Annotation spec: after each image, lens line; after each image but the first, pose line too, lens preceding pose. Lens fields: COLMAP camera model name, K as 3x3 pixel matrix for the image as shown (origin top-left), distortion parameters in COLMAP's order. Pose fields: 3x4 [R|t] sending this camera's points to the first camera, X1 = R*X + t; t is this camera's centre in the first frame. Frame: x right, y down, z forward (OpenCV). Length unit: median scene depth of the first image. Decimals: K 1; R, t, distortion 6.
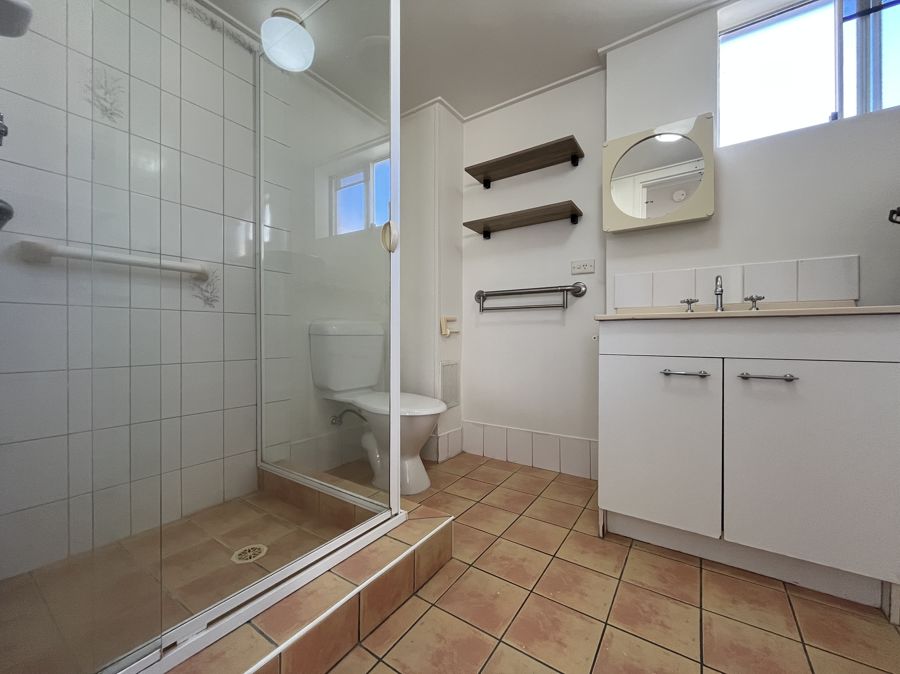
lens RADIAL K [[365.7, 0, 447.2], [0, 365.7, 337.0], [0, 0, 1]] dist [-0.002175, -0.000236]
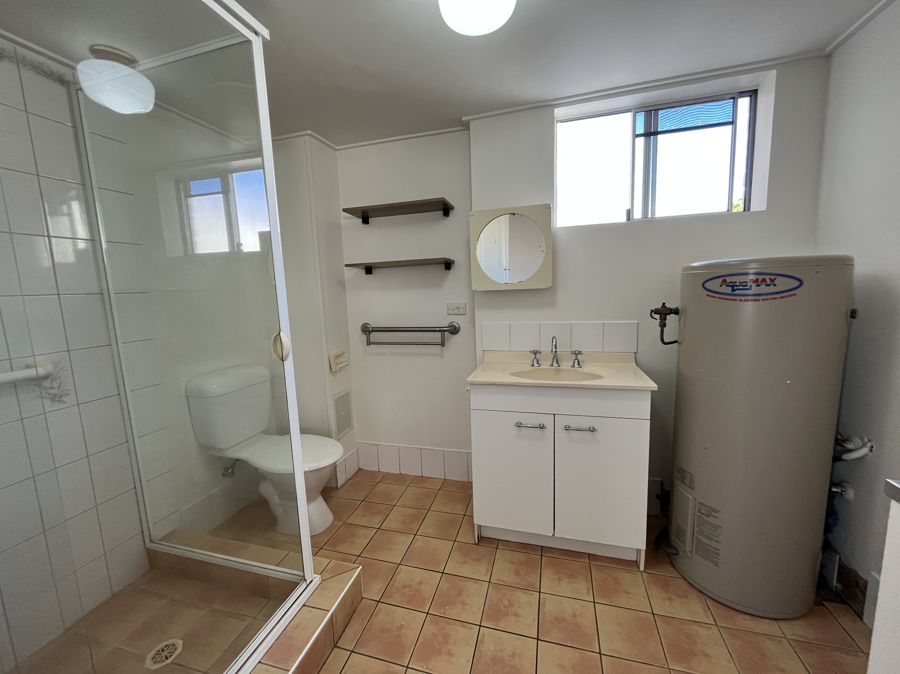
lens RADIAL K [[365.7, 0, 446.8], [0, 365.7, 337.8], [0, 0, 1]] dist [-0.002175, -0.000236]
pose [[0.949053, -0.078331, 0.305225, -0.018796], [0.039770, 0.990641, 0.130574, -0.318352], [-0.312596, -0.111783, 0.943286, -0.103926]]
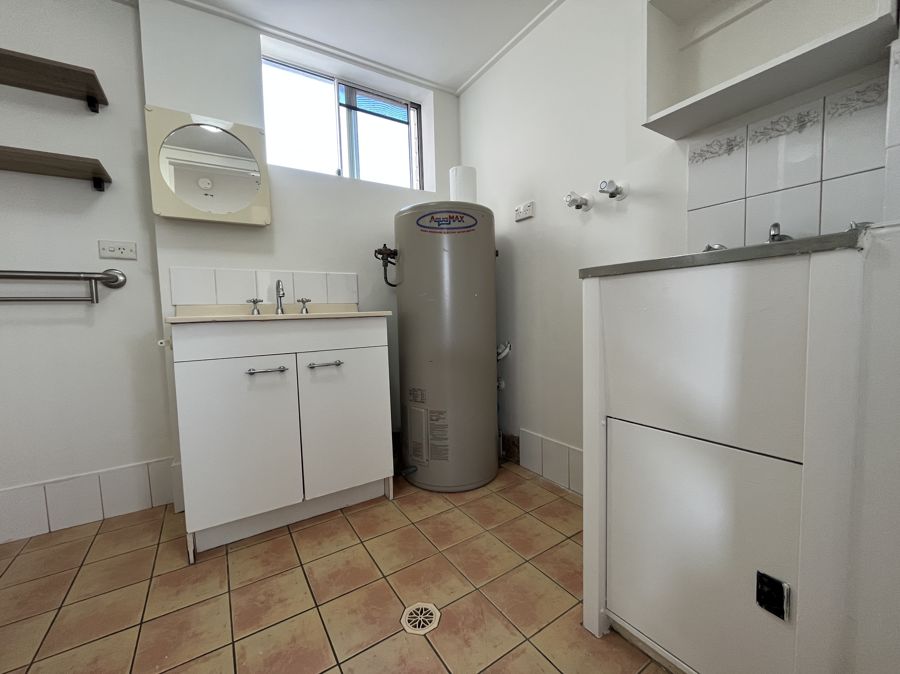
lens RADIAL K [[365.7, 0, 446.9], [0, 365.7, 337.3], [0, 0, 1]] dist [-0.002175, -0.000236]
pose [[0.386623, -0.070821, 0.919514, -0.111297], [0.033153, 0.997470, 0.062885, -0.039537], [-0.921642, 0.006171, 0.387993, 0.062026]]
